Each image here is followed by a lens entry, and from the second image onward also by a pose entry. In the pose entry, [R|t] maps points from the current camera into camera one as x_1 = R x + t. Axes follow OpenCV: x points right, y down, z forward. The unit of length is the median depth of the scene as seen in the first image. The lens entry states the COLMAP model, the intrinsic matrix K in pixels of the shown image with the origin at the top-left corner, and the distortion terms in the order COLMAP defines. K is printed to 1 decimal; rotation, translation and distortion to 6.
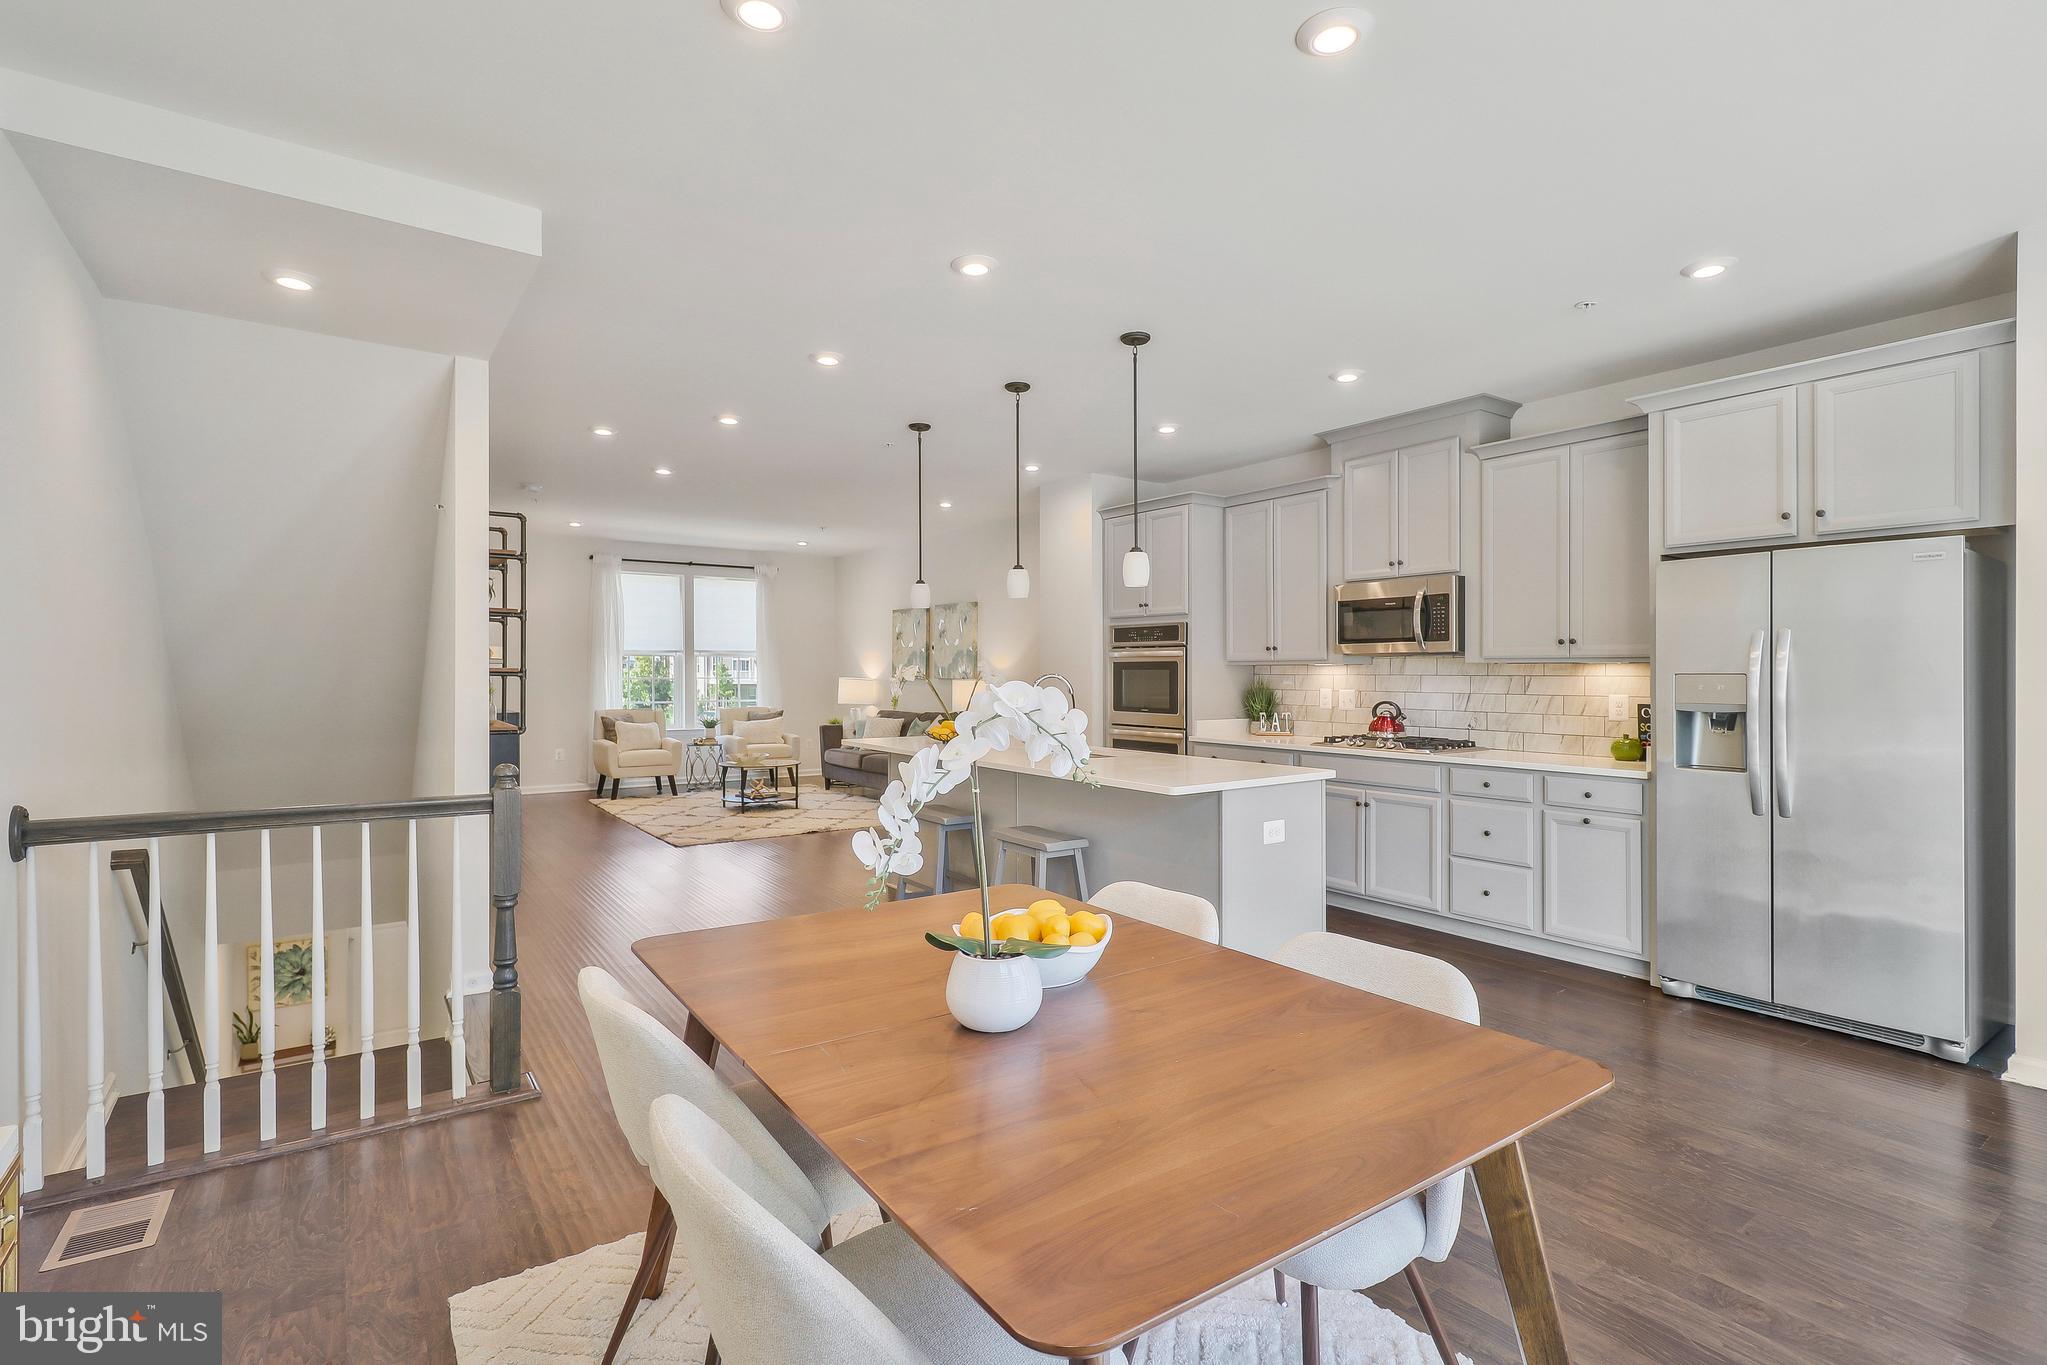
lens RADIAL K [[940.9, 0, 1024.2], [0, 940.9, 662.8], [0, 0, 1]] dist [-0.000930, -0.000453]
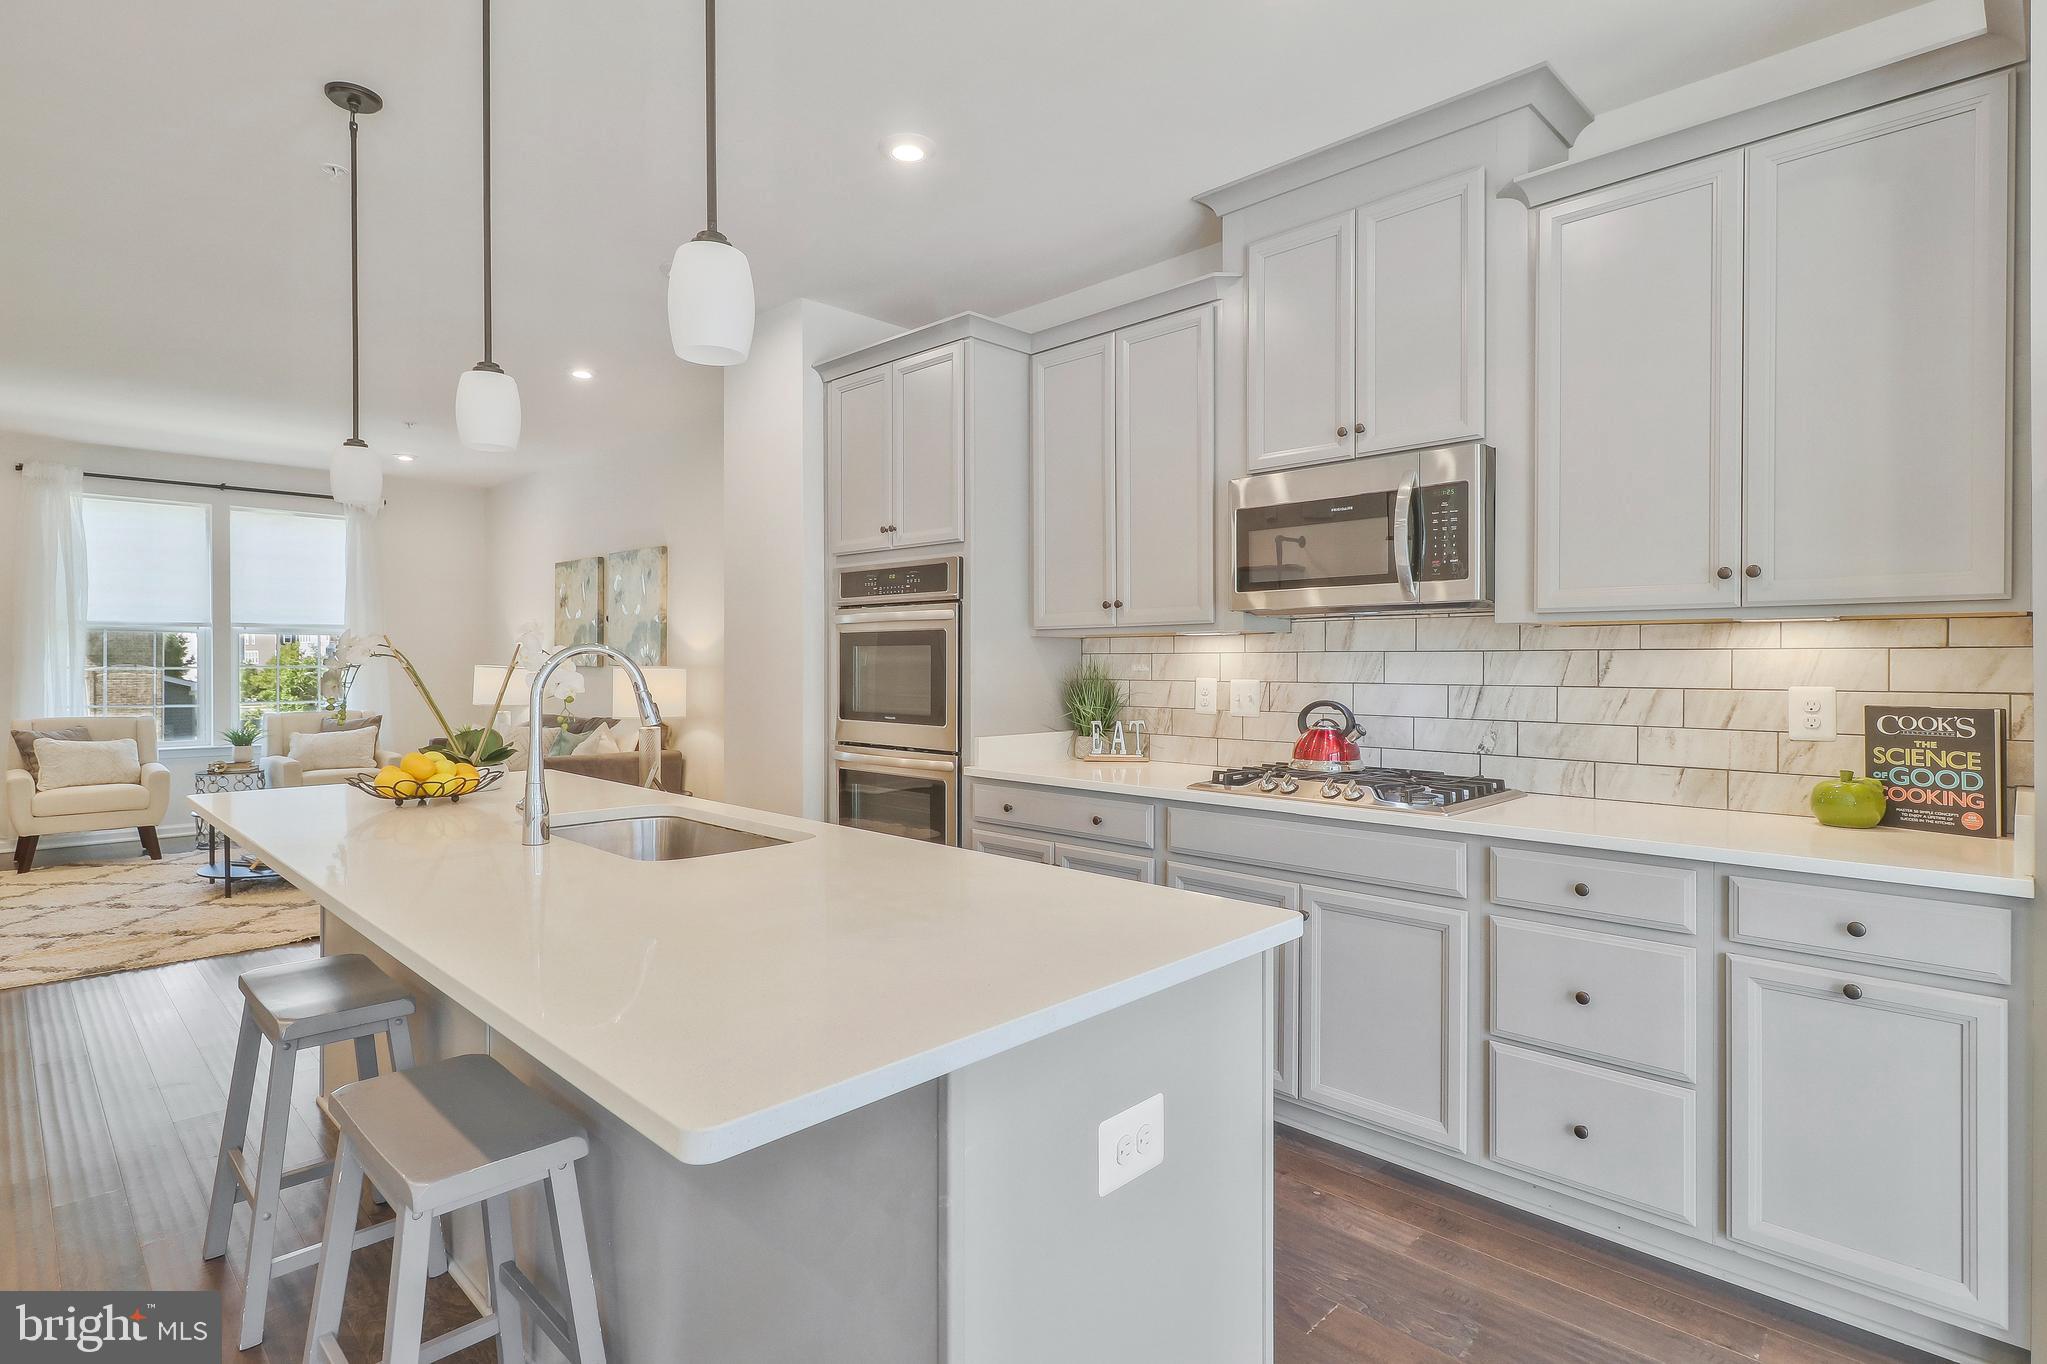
lens RADIAL K [[1020.8, 0, 1020.7], [0, 1020.8, 666.5], [0, 0, 1]] dist [-0.000825, -0.000740]
pose [[0.984969, -0.001981, 0.172722, 0.106651], [-0.000388, 0.999906, 0.013682, 0.012394], [-0.172733, -0.013543, 0.984876, 0.419438]]
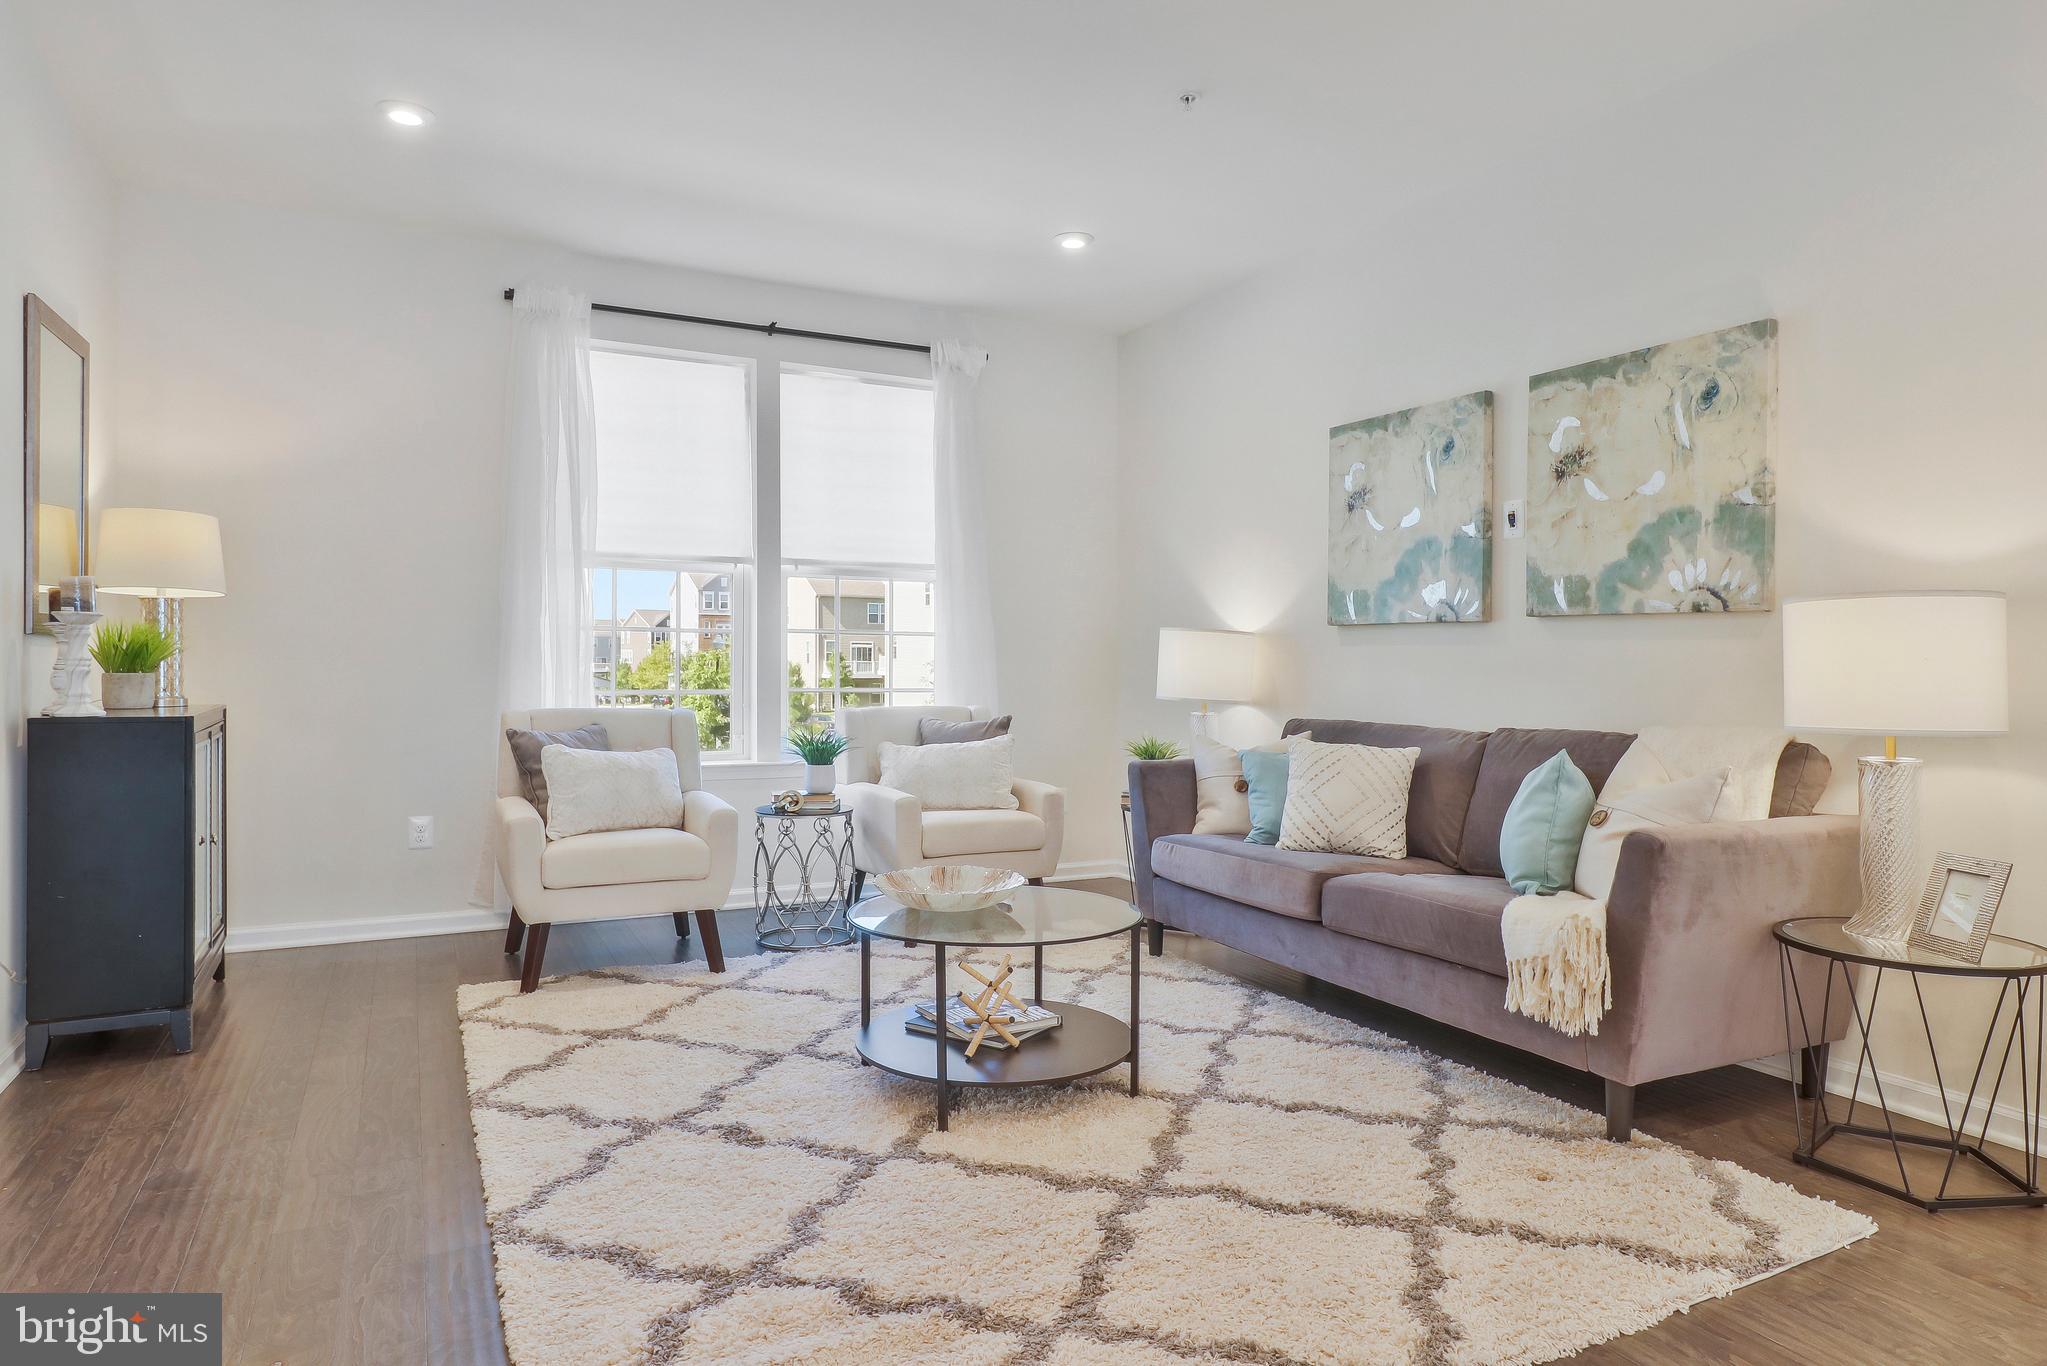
lens RADIAL K [[1233.5, 0, 1018.7], [0, 1233.5, 675.2], [0, 0, 1]] dist [0.007666, 0.000972]
pose [[0.986275, 0.005155, -0.165033, -0.319330], [-0.002639, 0.999877, 0.015462, 0.049389], [0.165092, -0.014815, 0.986167, 0.965874]]
